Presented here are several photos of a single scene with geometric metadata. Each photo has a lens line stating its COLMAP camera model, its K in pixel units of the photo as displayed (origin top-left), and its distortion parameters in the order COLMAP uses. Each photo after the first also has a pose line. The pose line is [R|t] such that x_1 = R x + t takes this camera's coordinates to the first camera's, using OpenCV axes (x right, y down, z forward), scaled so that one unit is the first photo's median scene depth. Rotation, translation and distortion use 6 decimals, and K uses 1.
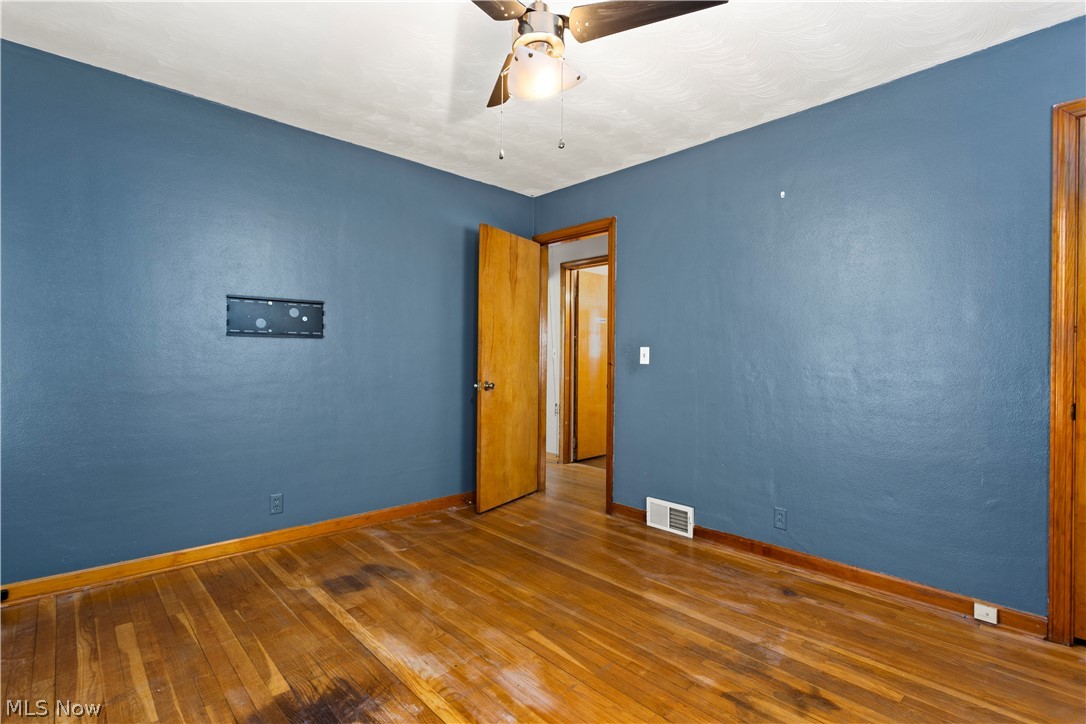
lens RADIAL K [[519.0, 0, 534.9], [0, 519.0, 355.9], [0, 0, 1]] dist [-0.002623, 0.000350]
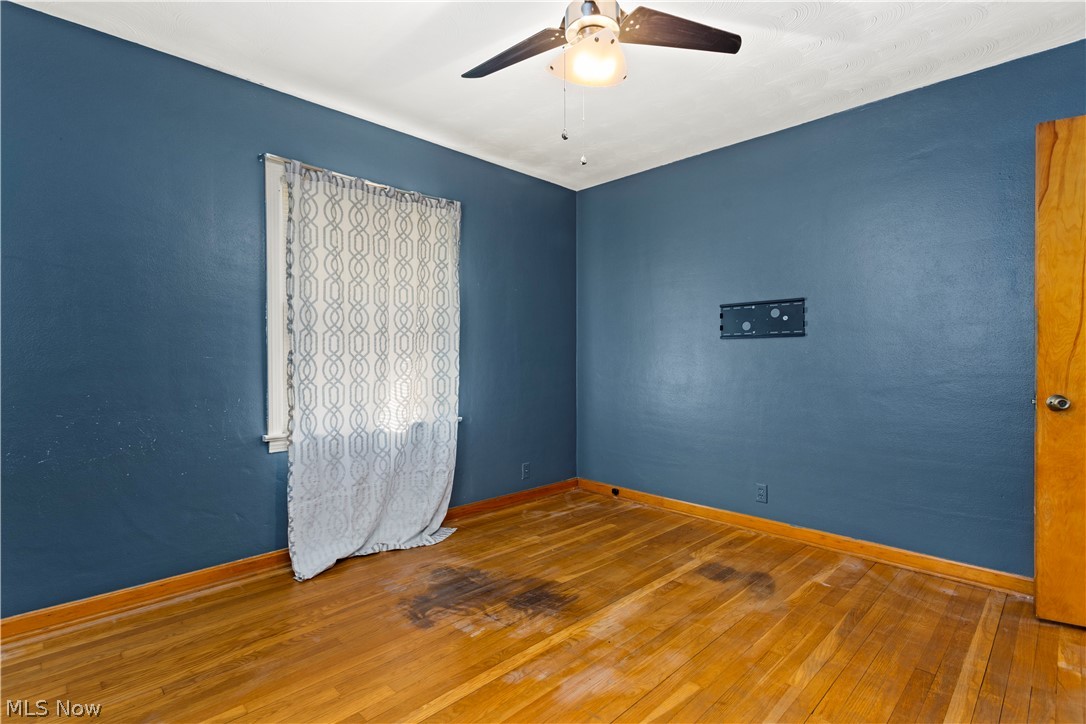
lens RADIAL K [[519.0, 0, 535.1], [0, 519.0, 366.8], [0, 0, 1]] dist [-0.002623, 0.000350]
pose [[0.031083, 0.009420, -0.999472, 0.648996], [0.005254, 0.999940, 0.009587, 0.012638], [0.999503, -0.005549, 0.031032, 0.582822]]
